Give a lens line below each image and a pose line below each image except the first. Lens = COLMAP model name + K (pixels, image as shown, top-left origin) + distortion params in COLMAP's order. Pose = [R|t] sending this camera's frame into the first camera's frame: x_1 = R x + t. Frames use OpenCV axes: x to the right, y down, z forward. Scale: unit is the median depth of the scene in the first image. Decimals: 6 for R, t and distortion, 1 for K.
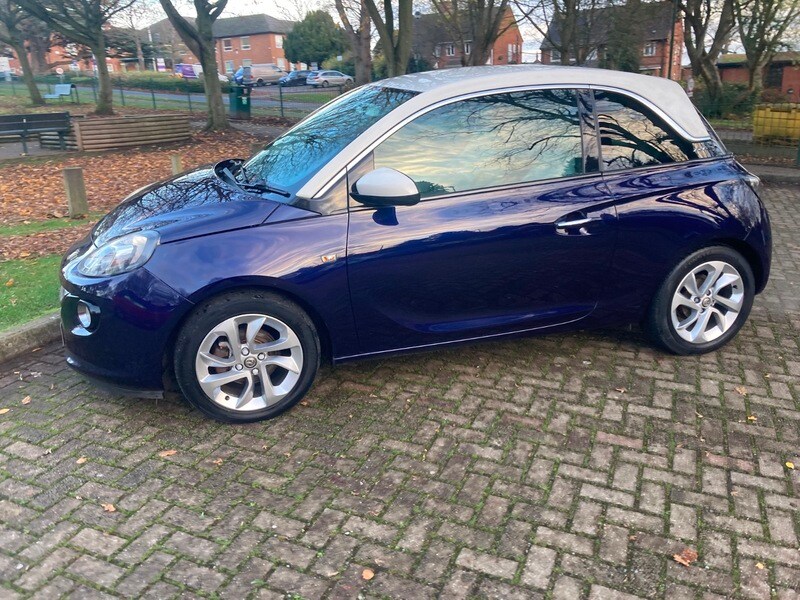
lens RADIAL K [[651.9, 0, 385.5], [0, 651.9, 300.1], [0, 0, 1]] dist [0.013665, 0.002662]
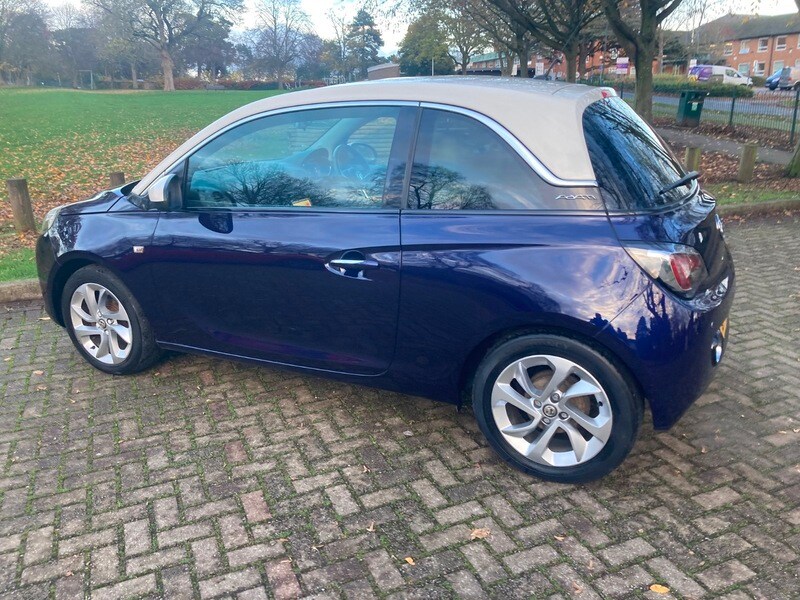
lens RADIAL K [[654.7, 0, 400.0], [0, 654.7, 300.0], [0, 0, 1]] dist [0.011944, 0.006870]
pose [[0.740880, 0.216580, -0.635759, 0.963107], [-0.219239, 0.972716, 0.075880, -0.159983], [0.634848, 0.083165, 0.768149, 0.402016]]
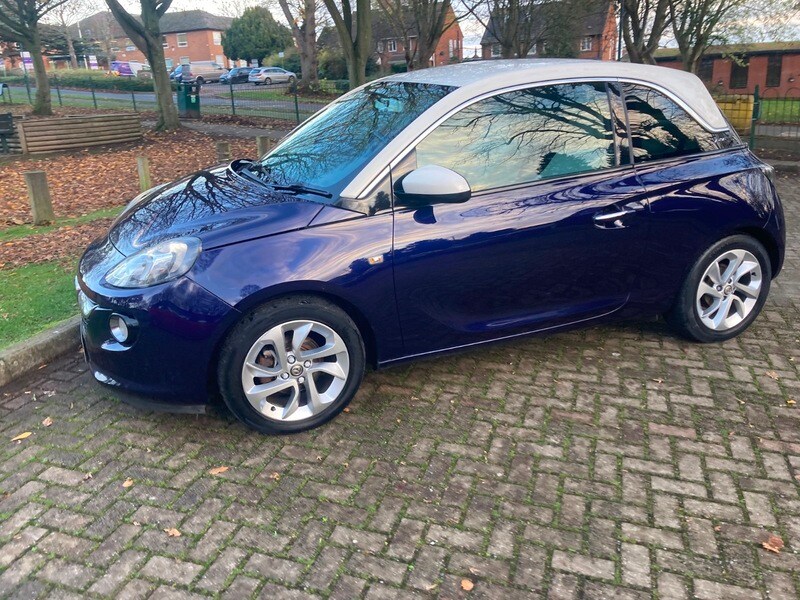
lens RADIAL K [[650.8, 0, 386.3], [0, 650.8, 301.8], [0, 0, 1]] dist [0.011150, 0.009147]
pose [[0.996019, -0.038705, 0.080296, -0.147376], [0.038033, 0.999228, 0.009889, -0.010196], [-0.080617, -0.006795, 0.996722, 0.033524]]
